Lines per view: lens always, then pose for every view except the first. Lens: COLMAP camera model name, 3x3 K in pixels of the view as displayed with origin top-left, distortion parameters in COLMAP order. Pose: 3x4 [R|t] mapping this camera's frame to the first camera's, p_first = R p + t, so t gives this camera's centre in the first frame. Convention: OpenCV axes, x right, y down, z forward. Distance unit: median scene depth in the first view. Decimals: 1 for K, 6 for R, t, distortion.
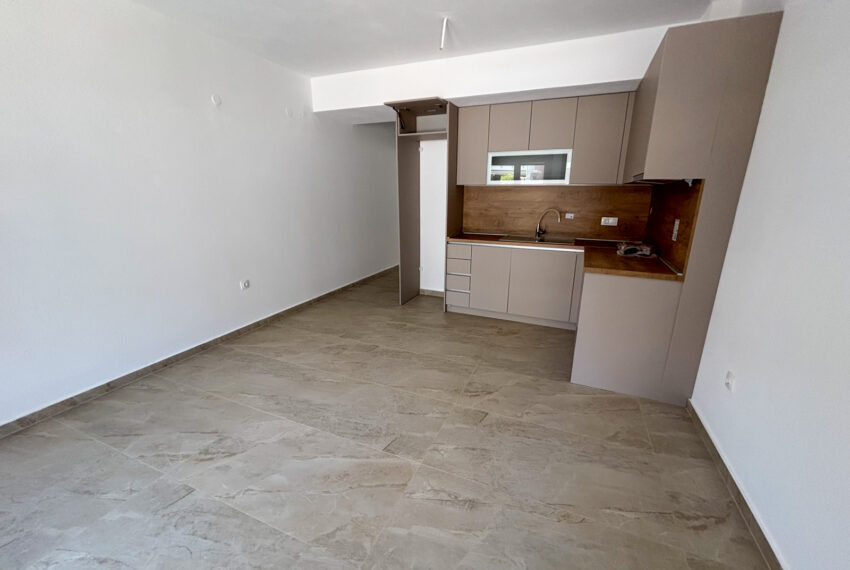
lens RADIAL K [[345.2, 0, 424.8], [0, 345.2, 283.4], [0, 0, 1]] dist [0.000361, -0.000094]
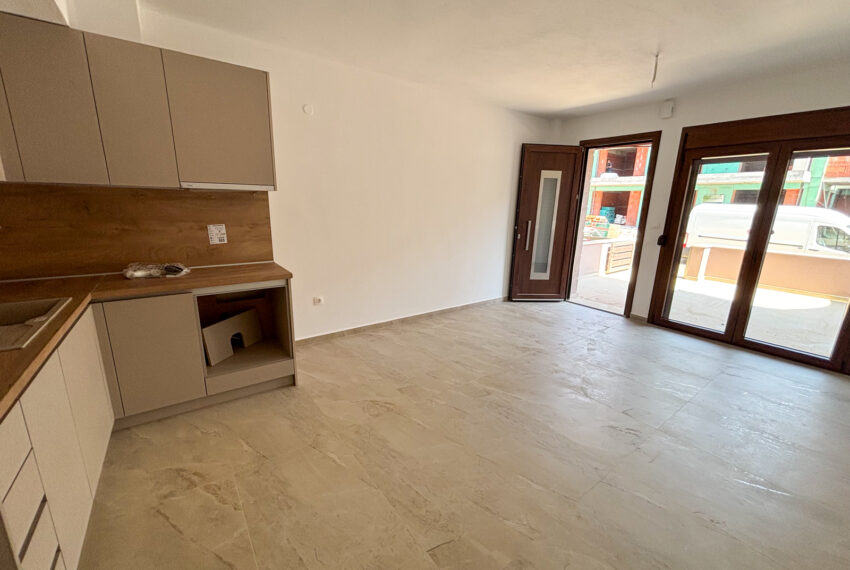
lens RADIAL K [[345.2, 0, 424.8], [0, 345.2, 283.4], [0, 0, 1]] dist [0.000361, -0.000094]
pose [[-0.863502, -0.143506, 0.483498, -0.319922], [0.100814, 0.890203, 0.444269, -0.356841], [-0.494167, 0.432371, -0.754224, 1.285717]]
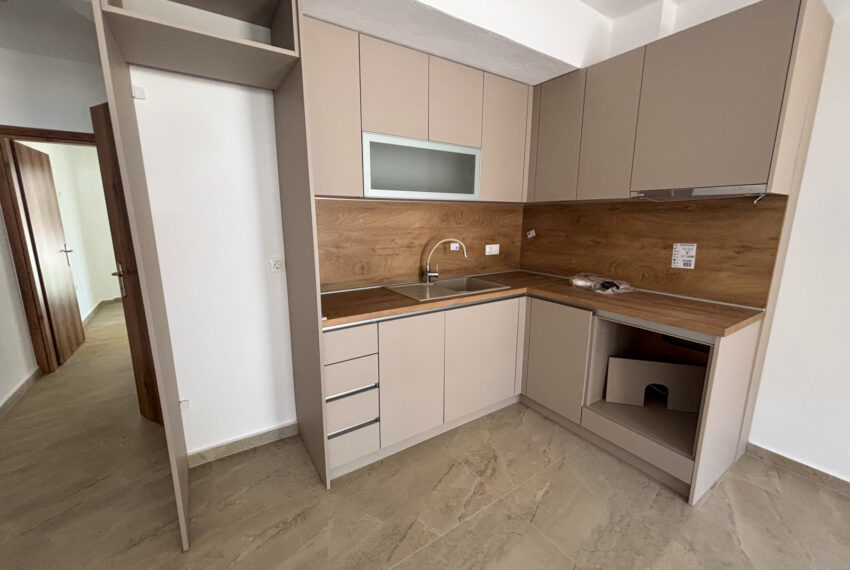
lens RADIAL K [[345.2, 0, 424.8], [0, 345.2, 283.4], [0, 0, 1]] dist [0.000361, -0.000094]
pose [[0.534069, -0.165222, 0.829139, -0.263725], [0.217771, 0.974509, 0.053918, -0.223406], [-0.816913, 0.151766, 0.556436, 0.868019]]
